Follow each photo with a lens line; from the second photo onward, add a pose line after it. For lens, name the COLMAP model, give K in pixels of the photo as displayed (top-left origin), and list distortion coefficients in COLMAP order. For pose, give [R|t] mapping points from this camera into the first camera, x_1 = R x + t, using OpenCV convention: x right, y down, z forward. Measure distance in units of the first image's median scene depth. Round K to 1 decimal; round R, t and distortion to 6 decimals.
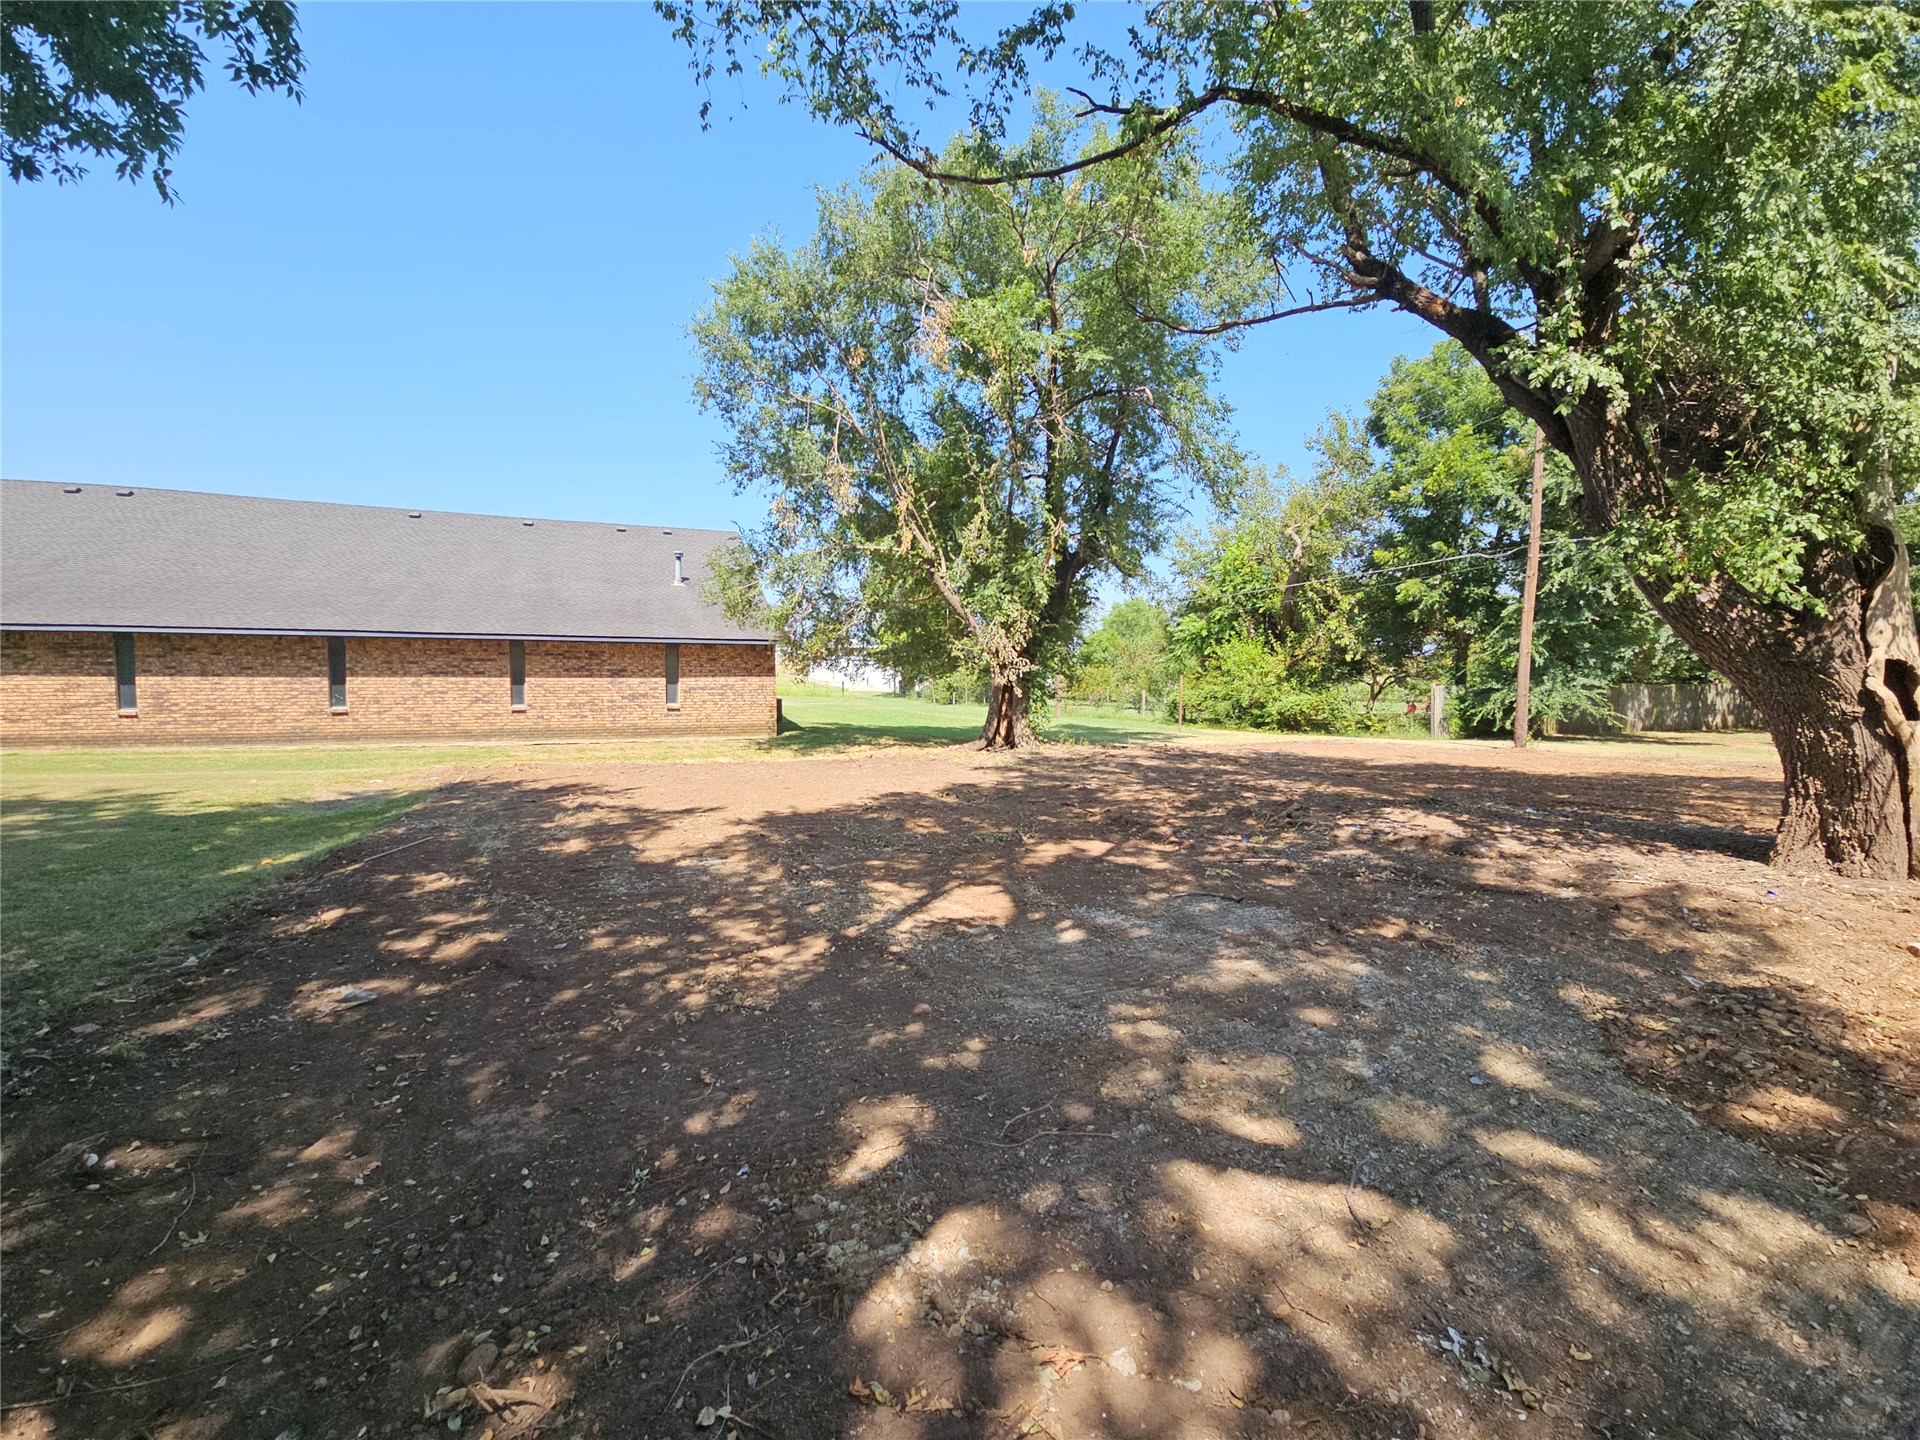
lens RADIAL K [[779.4, 0, 957.3], [0, 779.4, 715.4], [0, 0, 1]] dist [0.012590, -0.009397]
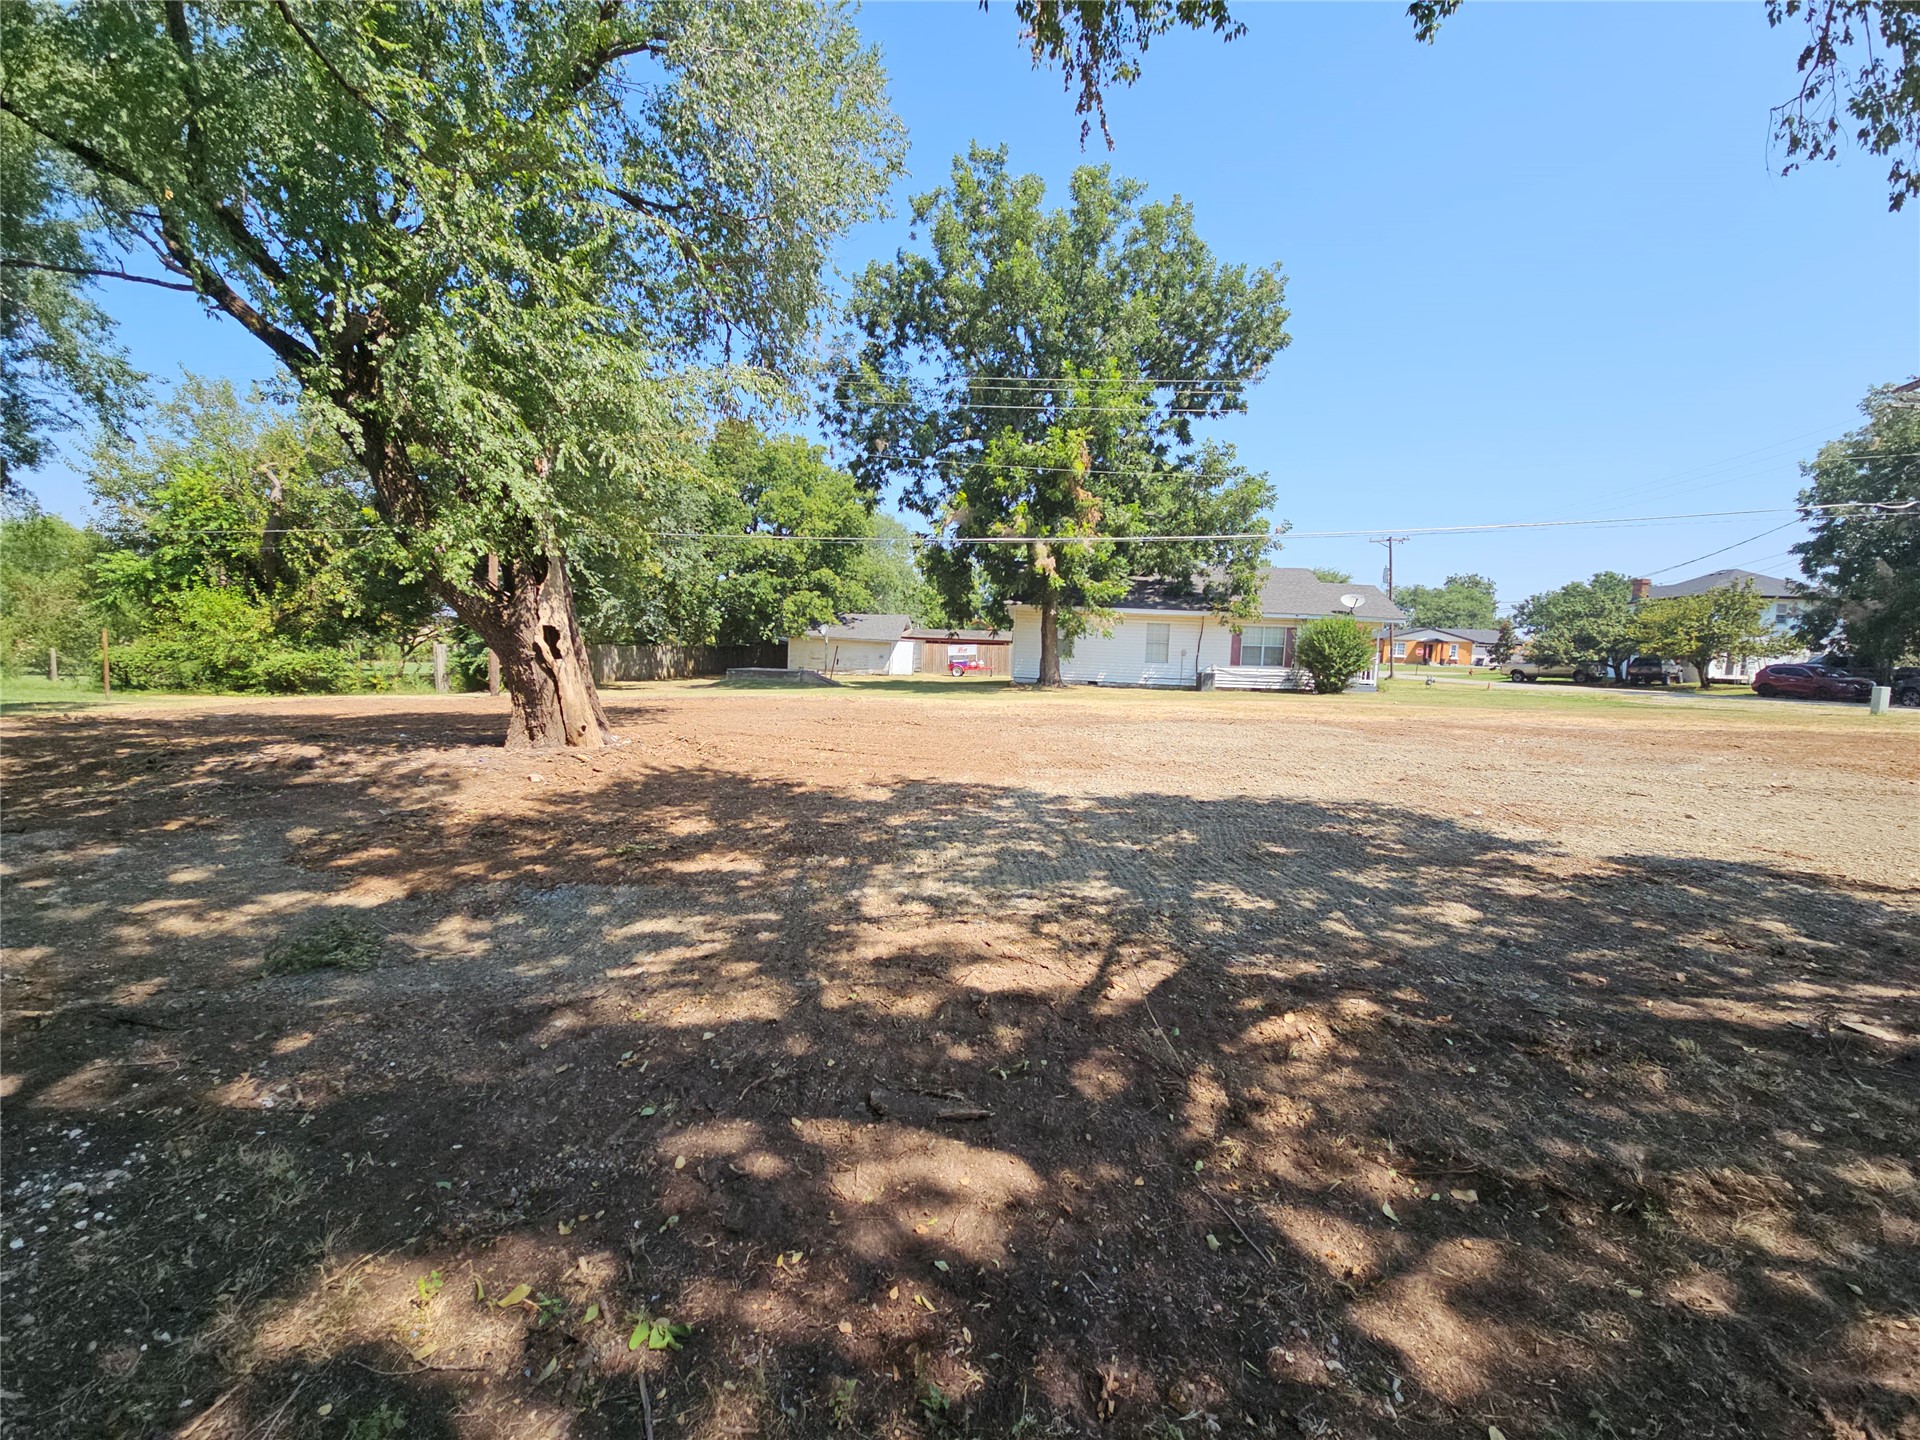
lens RADIAL K [[779.4, 0, 954.4], [0, 779.4, 715.8], [0, 0, 1]] dist [0.012590, -0.009397]
pose [[0.486790, -0.067878, 0.870878, 0.021453], [0.024891, 0.997649, 0.063845, 0.013911], [-0.873165, -0.009402, 0.487335, -0.219817]]
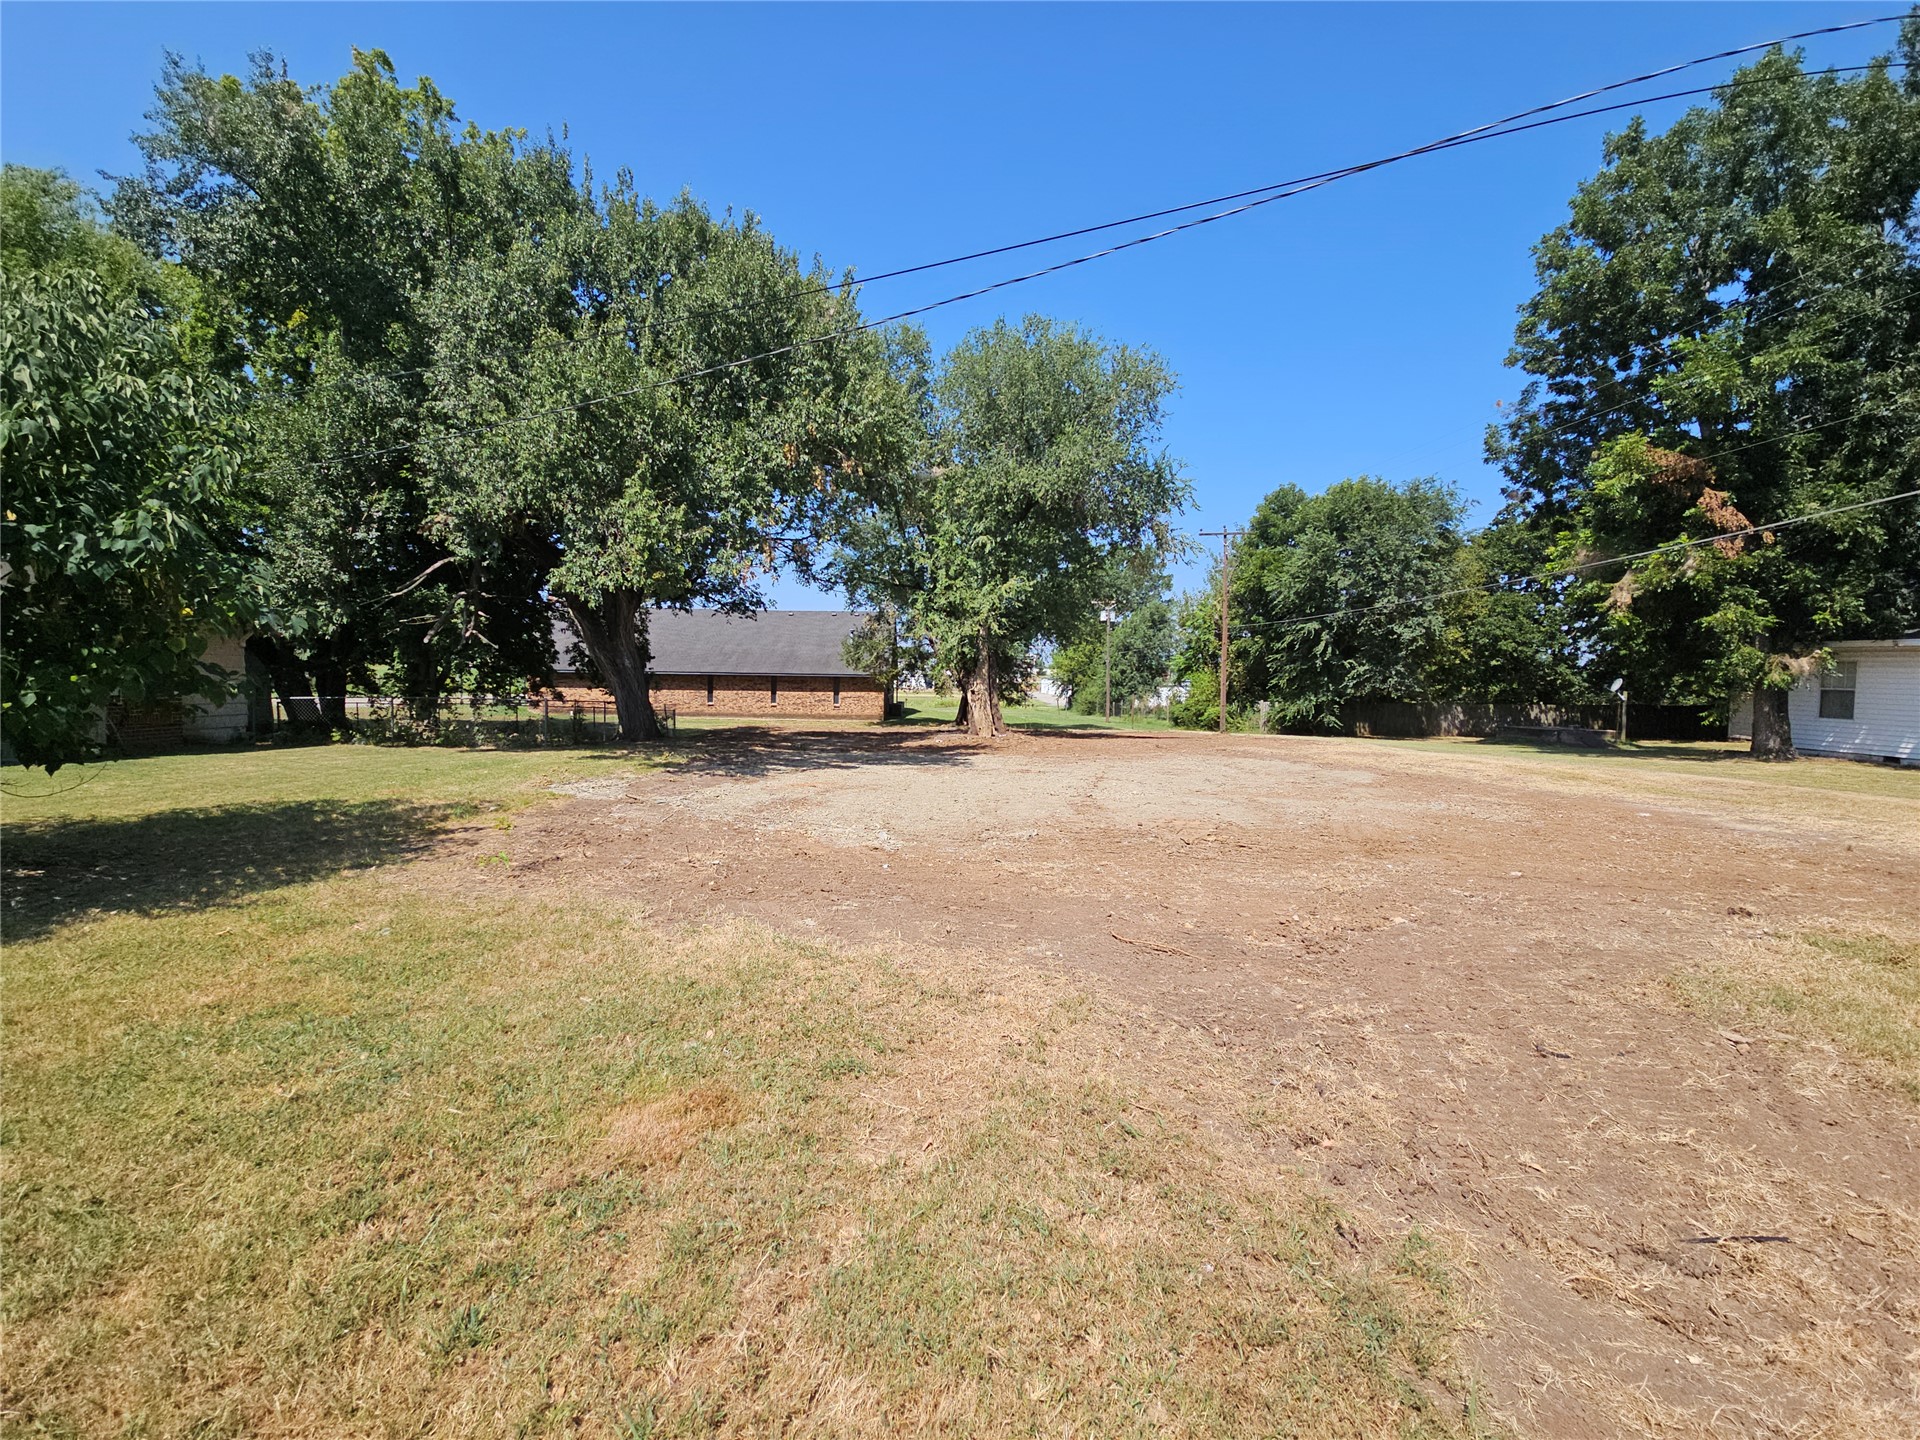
lens RADIAL K [[779.4, 0, 954.1], [0, 779.4, 715.8], [0, 0, 1]] dist [0.012590, -0.009397]
pose [[0.935760, 0.020709, -0.352029, 0.874240], [-0.028289, 0.999465, -0.016400, 0.054093], [0.351501, 0.025305, 0.935846, -1.133059]]
